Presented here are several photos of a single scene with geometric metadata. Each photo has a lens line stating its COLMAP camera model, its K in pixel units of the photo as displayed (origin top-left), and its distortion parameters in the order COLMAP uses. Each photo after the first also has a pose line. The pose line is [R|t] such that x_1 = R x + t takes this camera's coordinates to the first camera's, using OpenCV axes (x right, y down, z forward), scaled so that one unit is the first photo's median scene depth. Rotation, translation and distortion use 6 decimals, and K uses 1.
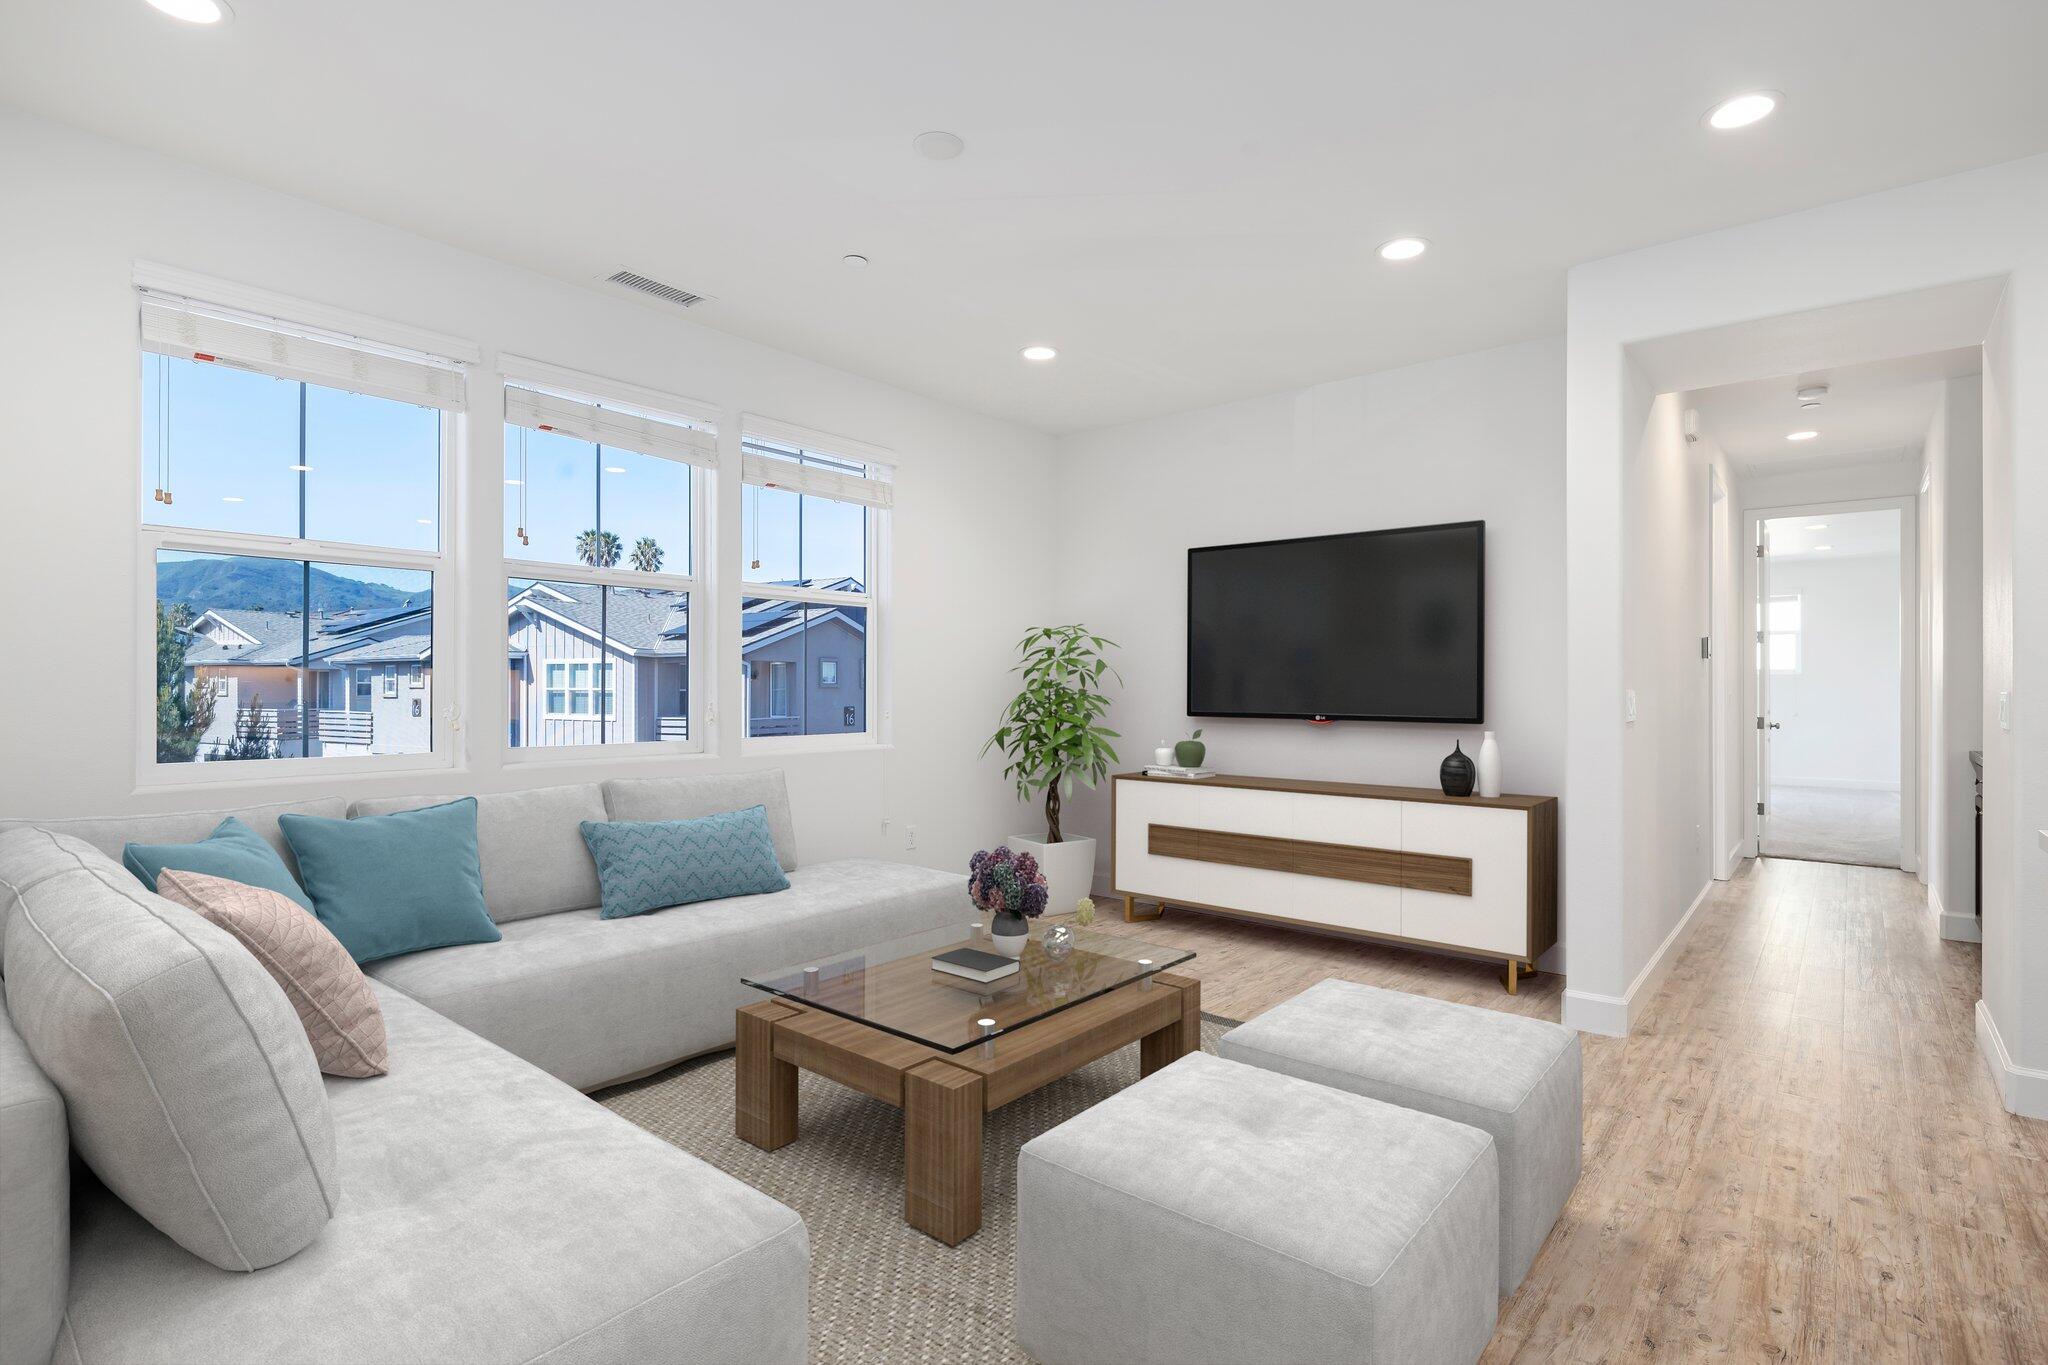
lens RADIAL K [[983.2, 0, 1033.0], [0, 983.2, 687.3], [0, 0, 1]] dist [-0.009350, 0.001057]
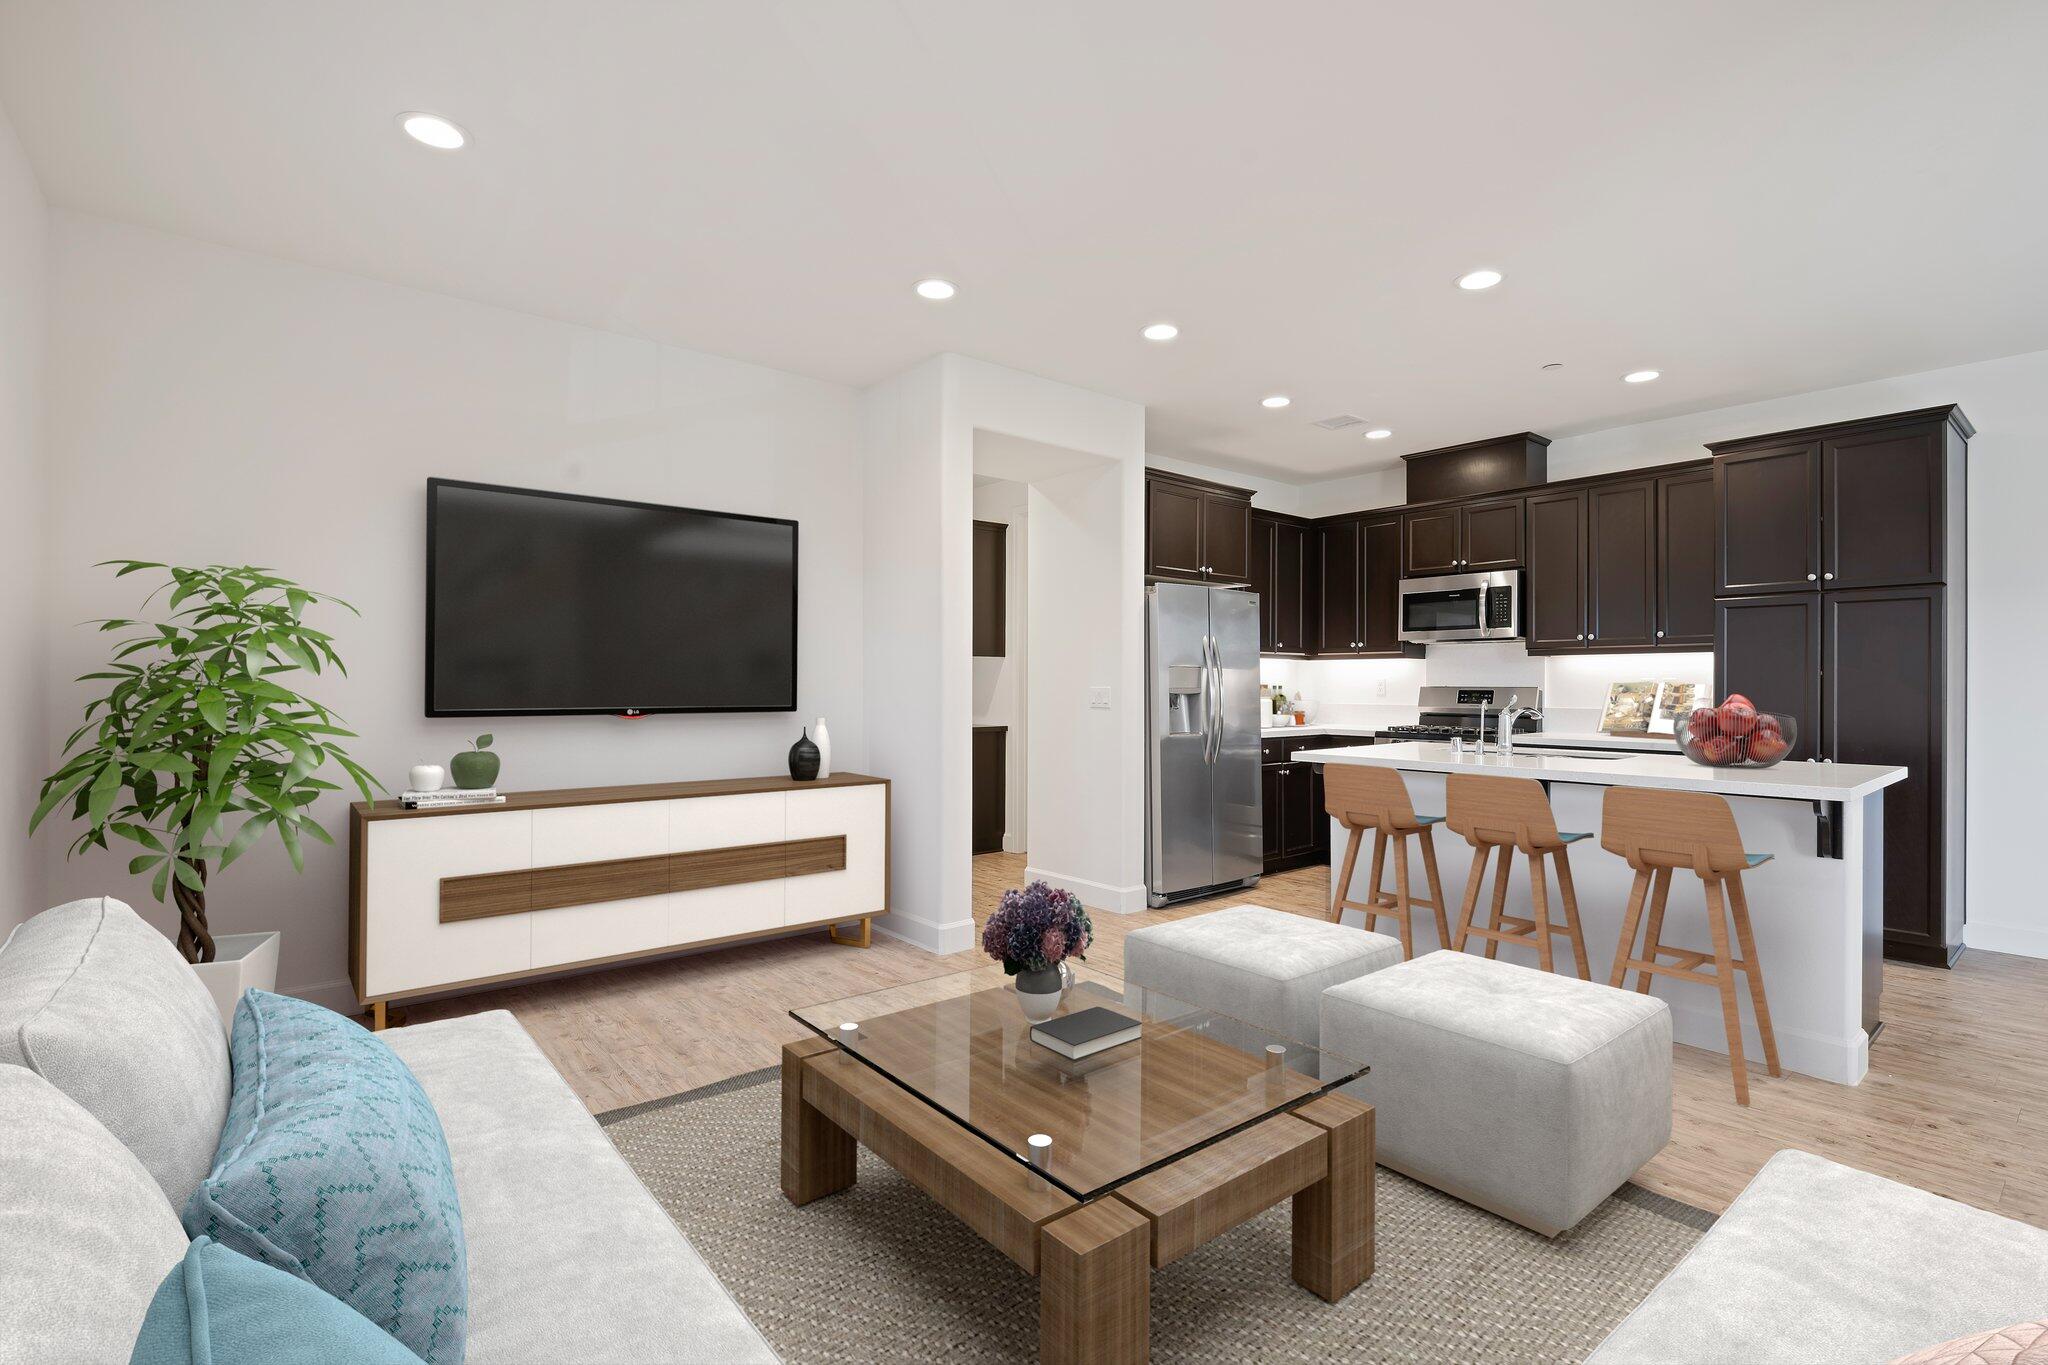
lens RADIAL K [[939.2, 0, 1026.2], [0, 939.2, 674.1], [0, 0, 1]] dist [-0.007954, 0.000953]
pose [[0.179028, 0.007442, 0.983816, -0.518575], [-0.007488, 0.999953, -0.006201, 0.000788], [-0.983816, -0.006256, 0.179075, 0.588242]]
